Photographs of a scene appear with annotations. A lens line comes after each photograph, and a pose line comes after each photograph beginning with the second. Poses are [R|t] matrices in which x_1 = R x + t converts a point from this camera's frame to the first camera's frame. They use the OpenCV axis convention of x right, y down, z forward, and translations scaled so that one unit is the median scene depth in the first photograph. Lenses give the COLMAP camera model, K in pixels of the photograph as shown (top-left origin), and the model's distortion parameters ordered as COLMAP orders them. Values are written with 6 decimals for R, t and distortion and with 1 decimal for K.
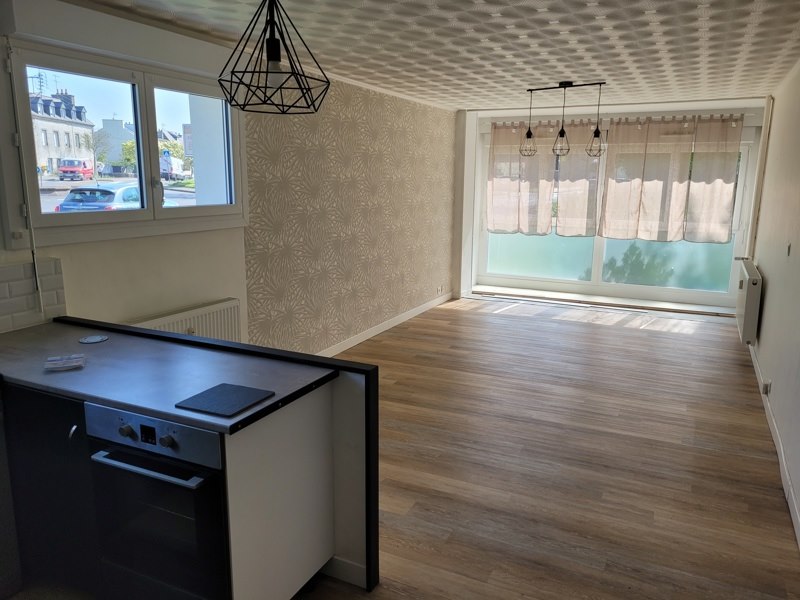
lens RADIAL K [[609.7, 0, 400.7], [0, 609.7, 299.2], [0, 0, 1]] dist [0.047005, -0.006976]
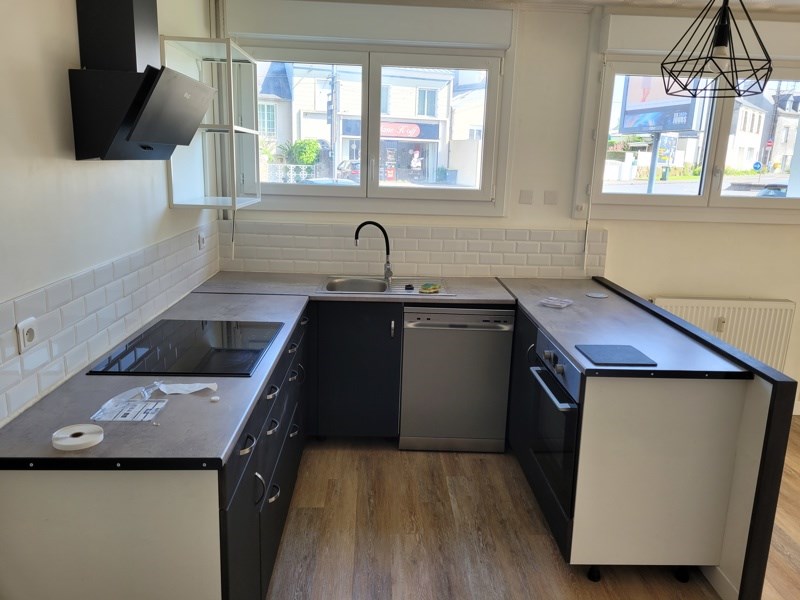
lens RADIAL K [[609.7, 0, 402.9], [0, 609.7, 302.8], [0, 0, 1]] dist [0.047005, -0.006976]
pose [[0.471572, 0.212735, -0.855782, 0.414054], [-0.206478, 0.970124, 0.127381, 0.003987], [0.857314, 0.116630, 0.501409, 0.063983]]
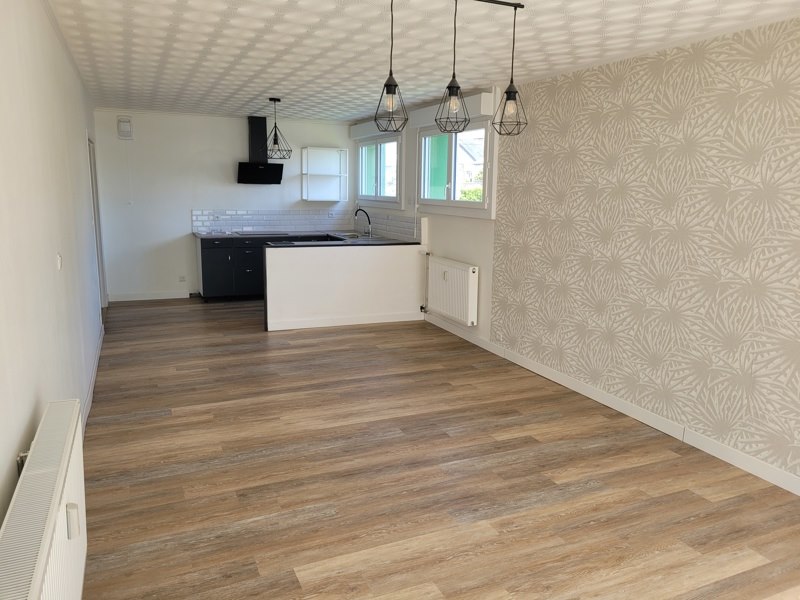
lens RADIAL K [[609.7, 0, 401.9], [0, 609.7, 296.1], [0, 0, 1]] dist [0.047005, -0.006976]
pose [[-0.651769, 0.117371, -0.749281, 0.651142], [-0.171249, 0.939662, 0.296156, -0.236646], [0.738831, 0.321338, -0.592343, 1.248700]]
